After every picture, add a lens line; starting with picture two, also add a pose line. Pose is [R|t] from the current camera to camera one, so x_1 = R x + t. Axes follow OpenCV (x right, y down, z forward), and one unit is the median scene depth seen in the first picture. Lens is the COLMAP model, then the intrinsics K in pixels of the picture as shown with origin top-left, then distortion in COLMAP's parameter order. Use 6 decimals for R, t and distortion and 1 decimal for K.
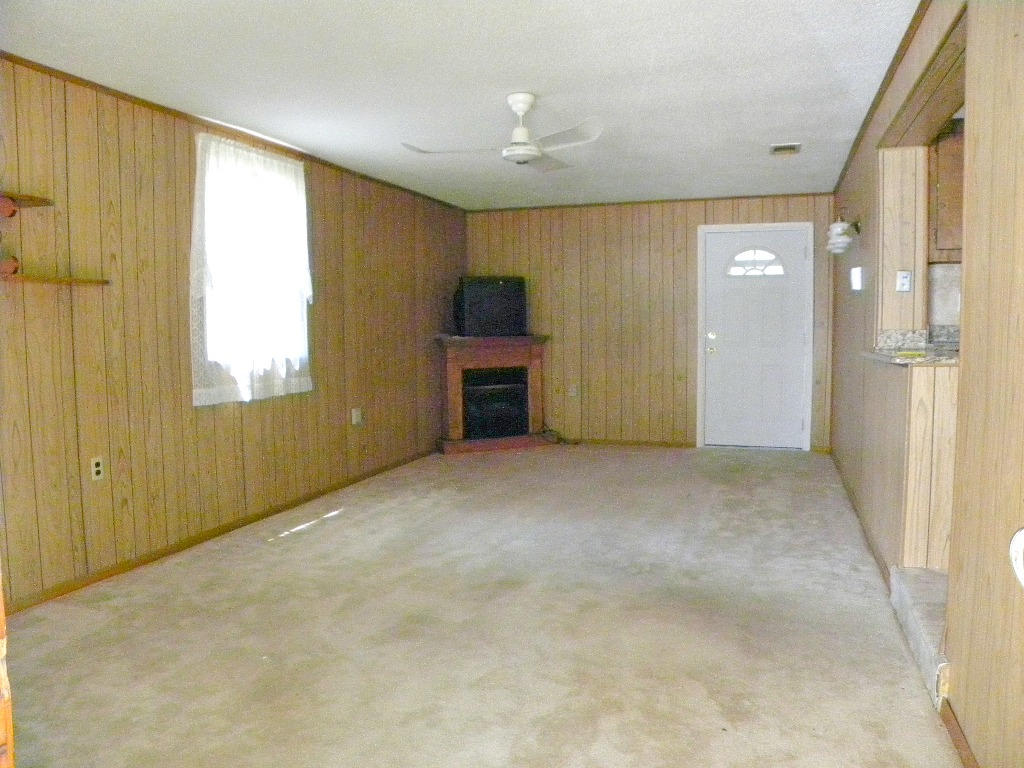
lens RADIAL K [[787.8, 0, 511.2], [0, 787.8, 386.5], [0, 0, 1]] dist [-0.136632, 0.062942]
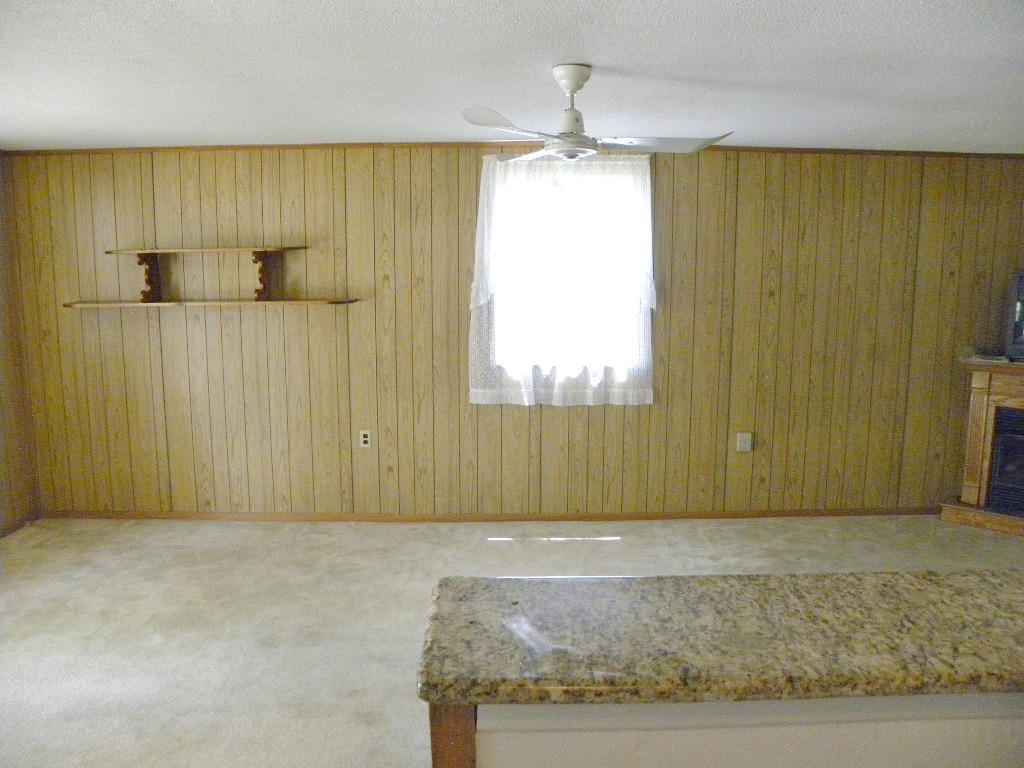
lens RADIAL K [[787.8, 0, 511.2], [0, 787.8, 386.5], [0, 0, 1]] dist [-0.136632, 0.062942]
pose [[0.325644, 0.145395, -0.934247, 0.680232], [-0.078157, 0.988863, 0.126652, -0.148670], [0.942257, 0.031774, 0.333381, 0.663552]]
